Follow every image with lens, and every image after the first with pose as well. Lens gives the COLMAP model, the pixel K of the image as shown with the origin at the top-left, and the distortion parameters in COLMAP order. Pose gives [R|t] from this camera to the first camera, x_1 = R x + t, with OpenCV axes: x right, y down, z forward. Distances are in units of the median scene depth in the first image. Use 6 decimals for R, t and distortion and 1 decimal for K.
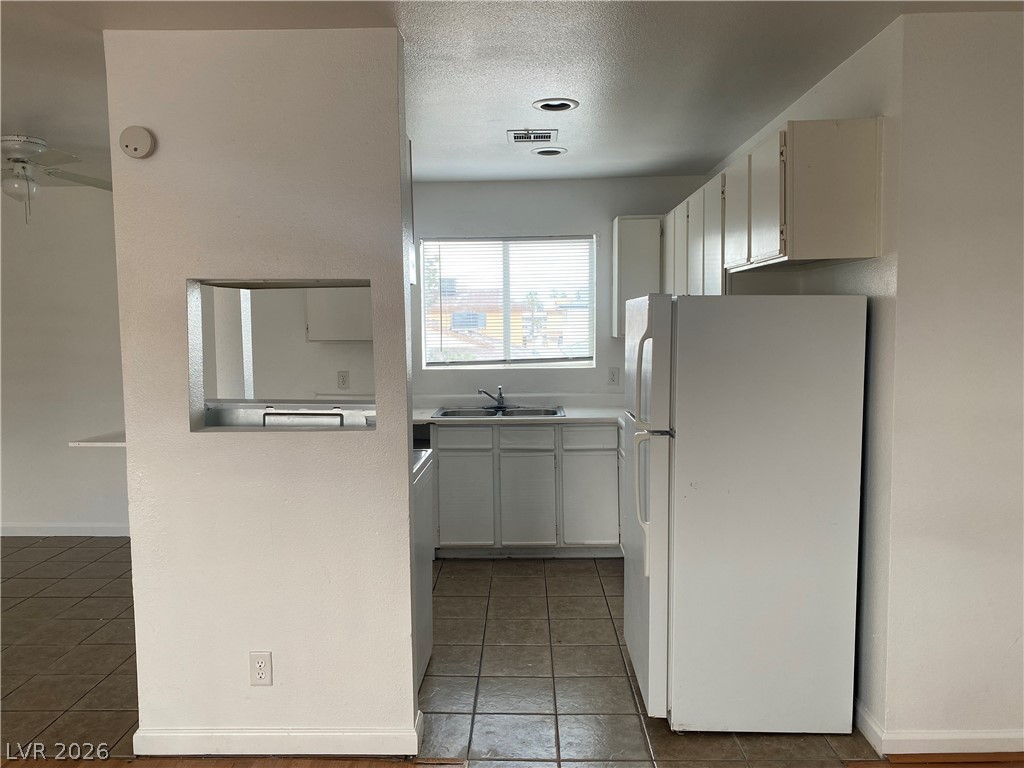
lens RADIAL K [[784.3, 0, 505.3], [0, 784.3, 386.0], [0, 0, 1]] dist [0.042498, -0.054708]
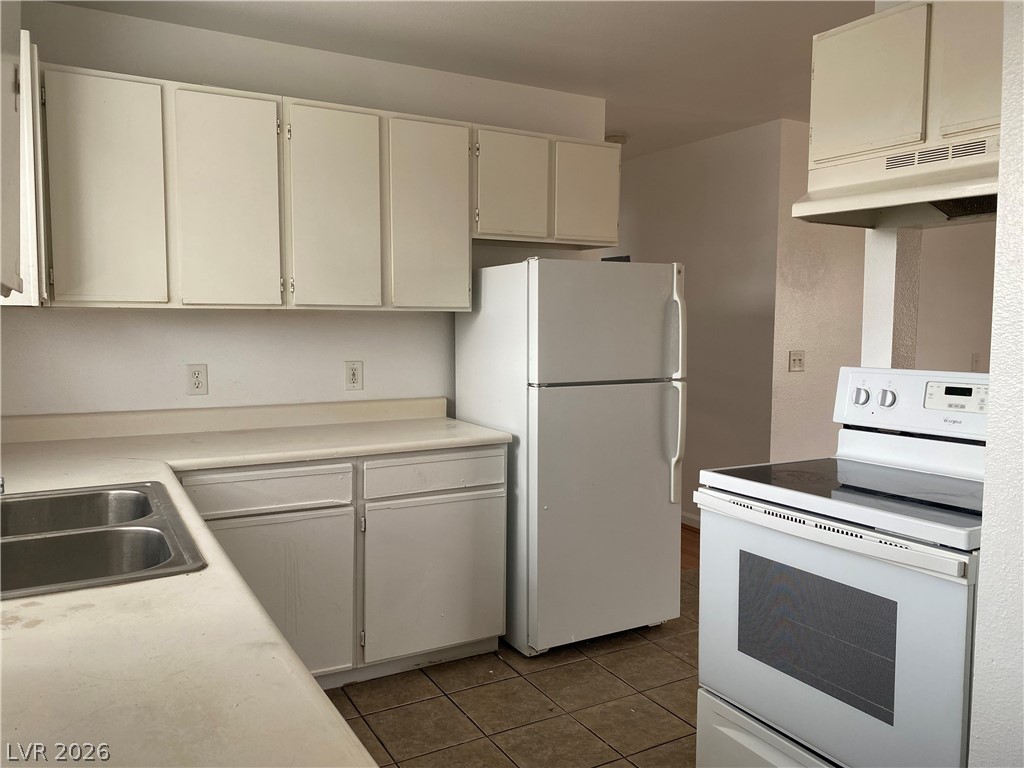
lens RADIAL K [[784.3, 0, 517.6], [0, 784.3, 385.8], [0, 0, 1]] dist [0.042498, -0.054708]
pose [[-0.519165, -0.063131, 0.852339, -0.363821], [0.075816, 0.989935, 0.119503, -0.047525], [-0.851305, 0.126663, -0.509153, 0.939851]]
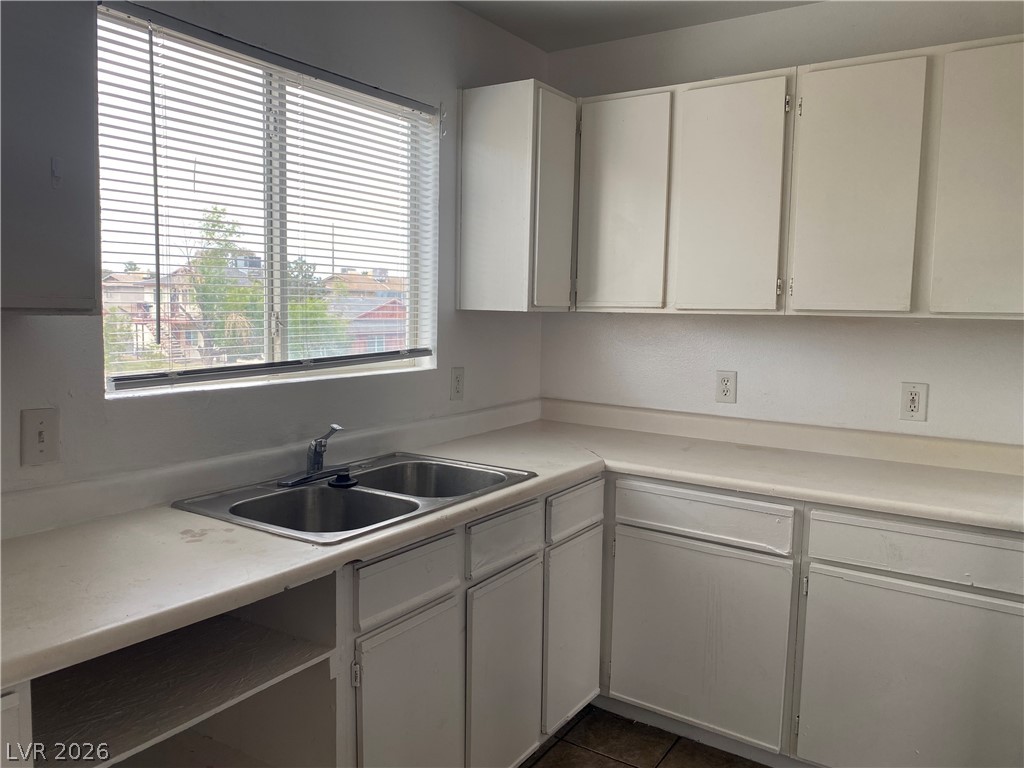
lens RADIAL K [[784.3, 0, 497.6], [0, 784.3, 383.1], [0, 0, 1]] dist [0.042498, -0.054708]
pose [[0.534926, -0.062190, 0.842607, -0.303290], [0.048295, 0.997907, 0.042992, -0.035039], [-0.843518, 0.017696, 0.536810, 0.685614]]
